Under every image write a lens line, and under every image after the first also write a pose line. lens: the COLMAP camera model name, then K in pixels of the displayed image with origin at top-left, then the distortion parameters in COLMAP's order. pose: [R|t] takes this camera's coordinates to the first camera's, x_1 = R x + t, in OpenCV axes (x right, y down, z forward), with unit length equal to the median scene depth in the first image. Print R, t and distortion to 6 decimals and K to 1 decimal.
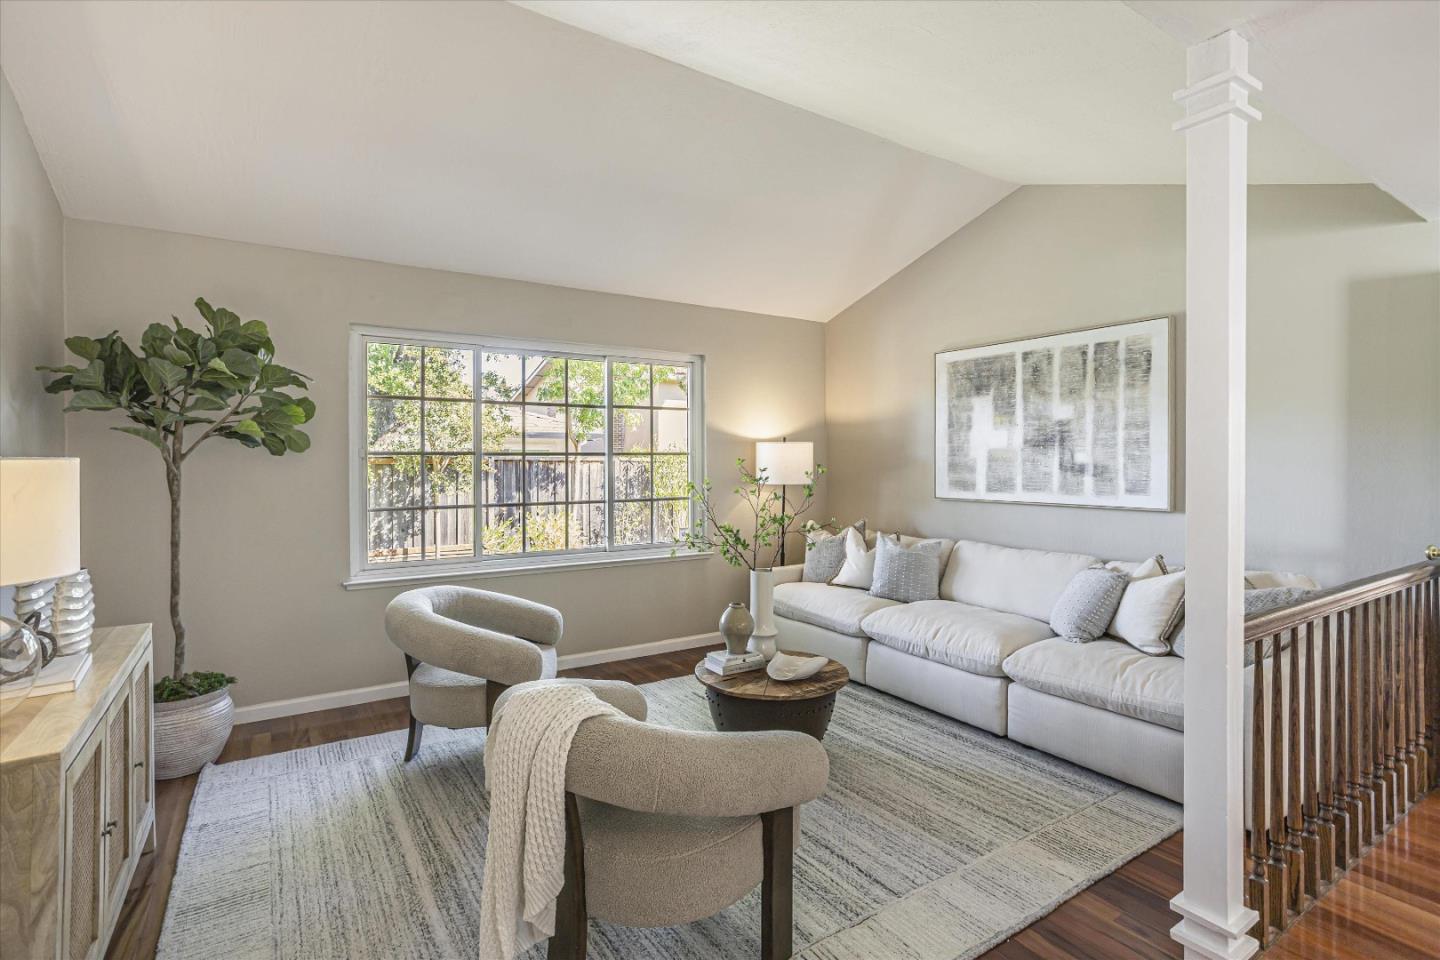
lens RADIAL K [[693.9, 0, 717.6], [0, 693.9, 458.2], [0, 0, 1]] dist [-0.036177, 0.018025]
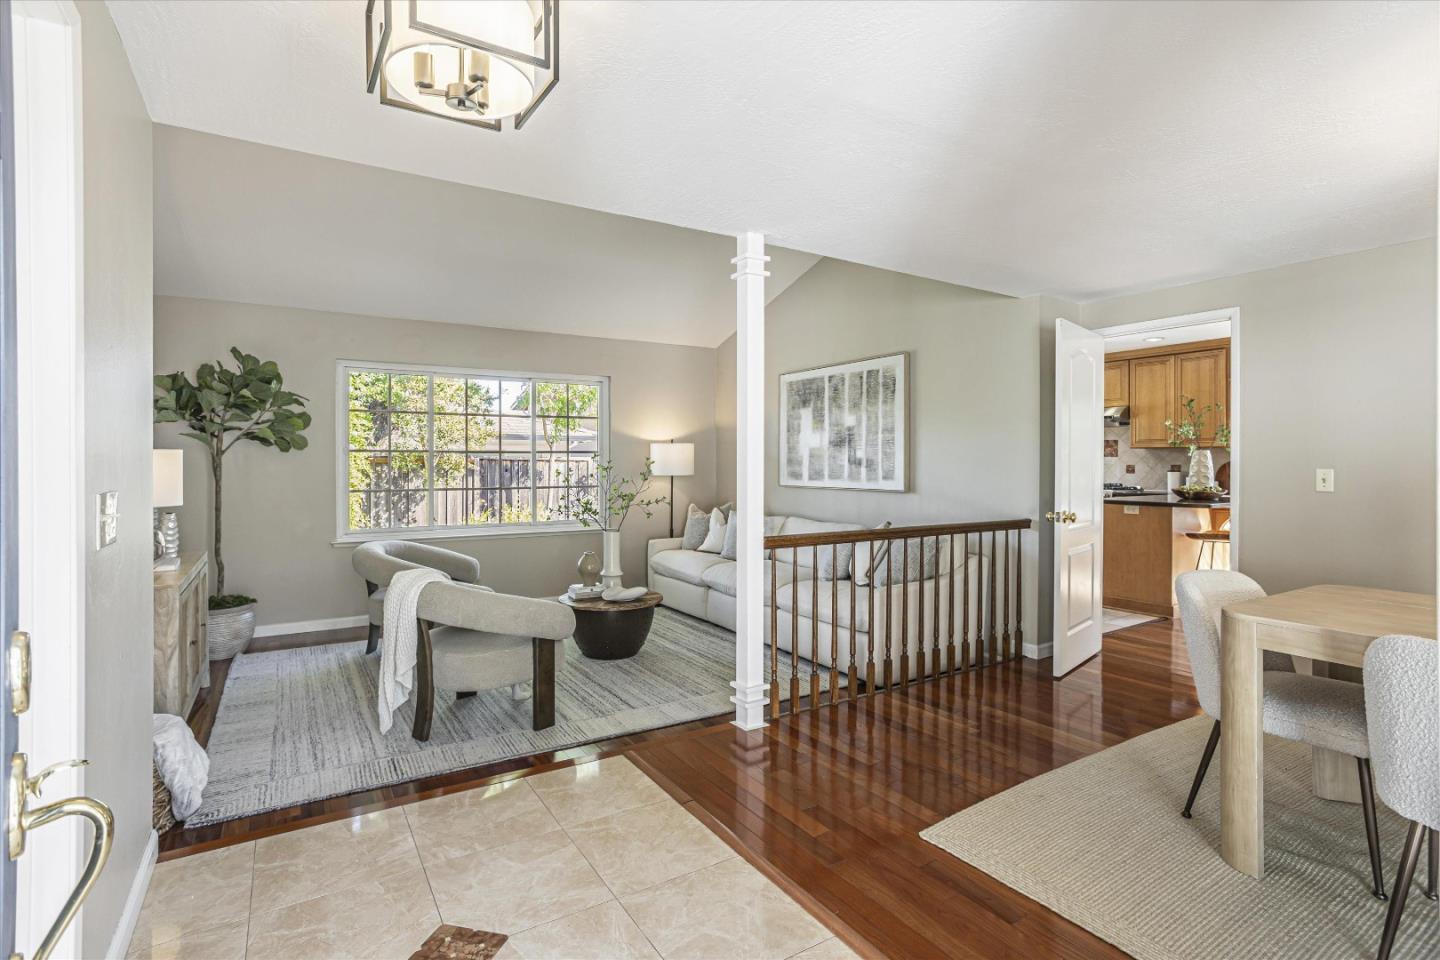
lens RADIAL K [[703.8, 0, 705.3], [0, 703.8, 462.5], [0, 0, 1]] dist [-0.004062, -0.000070]
pose [[0.998972, 0.000998, -0.045321, 0.307352], [-0.000875, 0.999996, 0.002729, 0.013074], [0.045323, -0.002687, 0.998969, -0.437274]]
